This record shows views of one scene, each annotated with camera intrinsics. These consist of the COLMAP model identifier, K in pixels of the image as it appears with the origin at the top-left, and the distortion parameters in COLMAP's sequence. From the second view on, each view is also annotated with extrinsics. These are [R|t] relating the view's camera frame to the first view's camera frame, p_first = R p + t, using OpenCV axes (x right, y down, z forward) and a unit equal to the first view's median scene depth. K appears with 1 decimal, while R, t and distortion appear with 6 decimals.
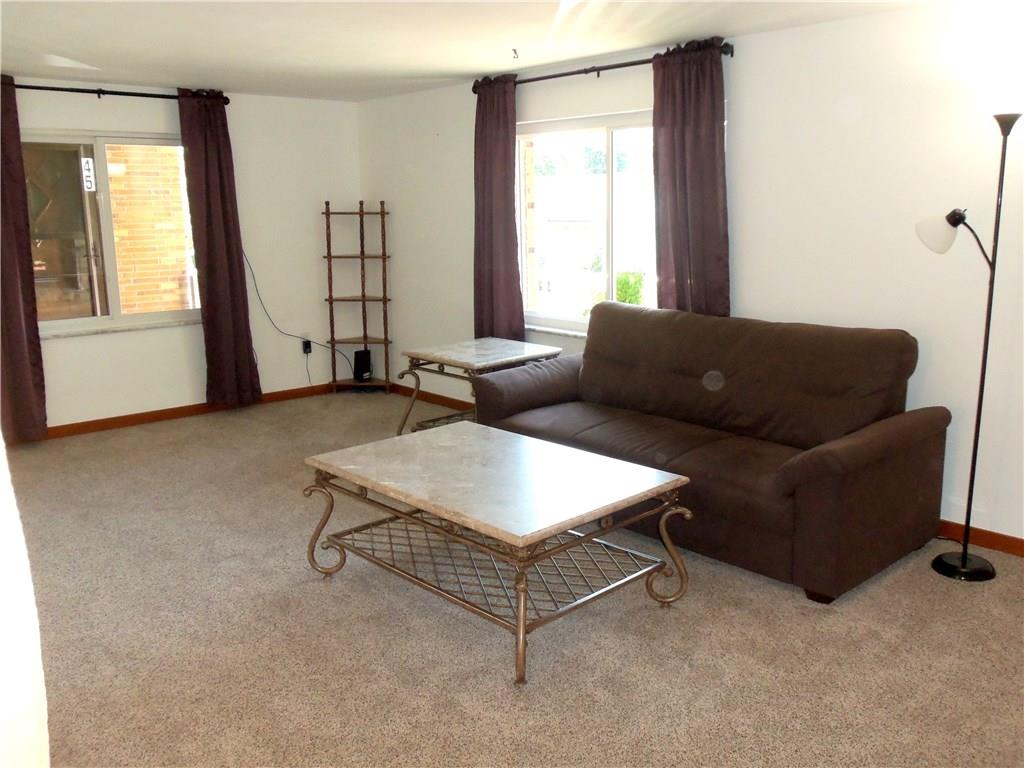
lens RADIAL K [[893.0, 0, 527.6], [0, 893.0, 377.4], [0, 0, 1]] dist [-0.008552, -0.002463]
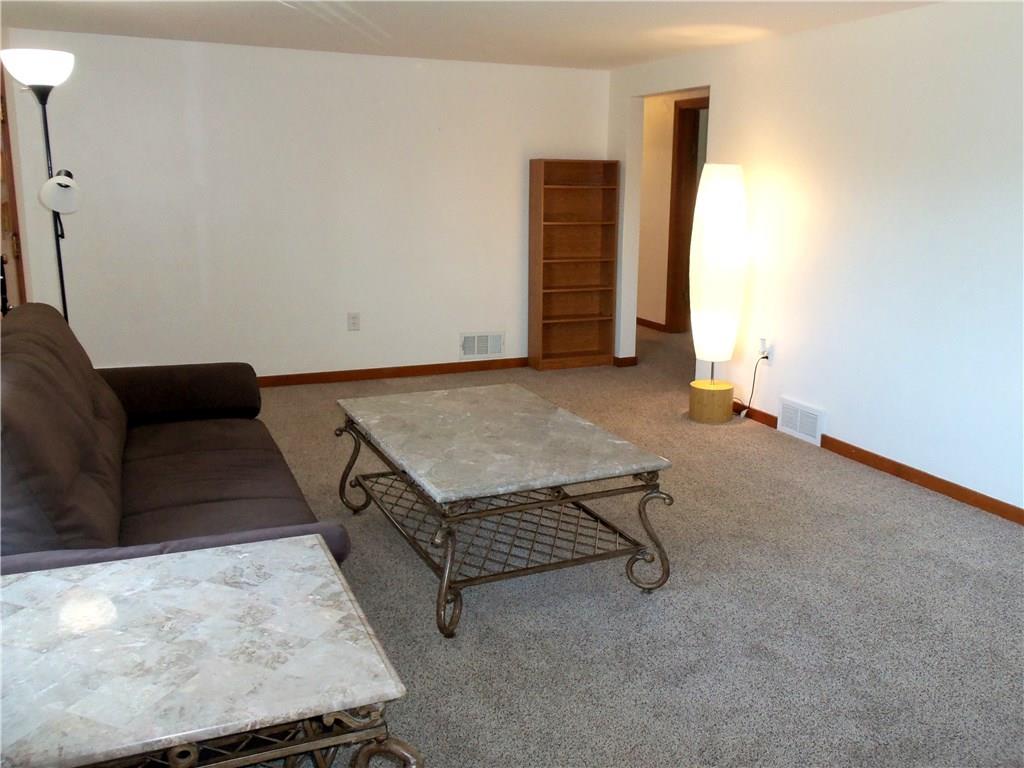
lens RADIAL K [[893.0, 0, 527.6], [0, 893.0, 377.4], [0, 0, 1]] dist [-0.008552, -0.002463]
pose [[-0.949612, -0.076836, 0.303864, -0.355614], [0.050026, 0.919901, 0.388946, -0.307316], [-0.309410, 0.384549, -0.869705, 1.673229]]
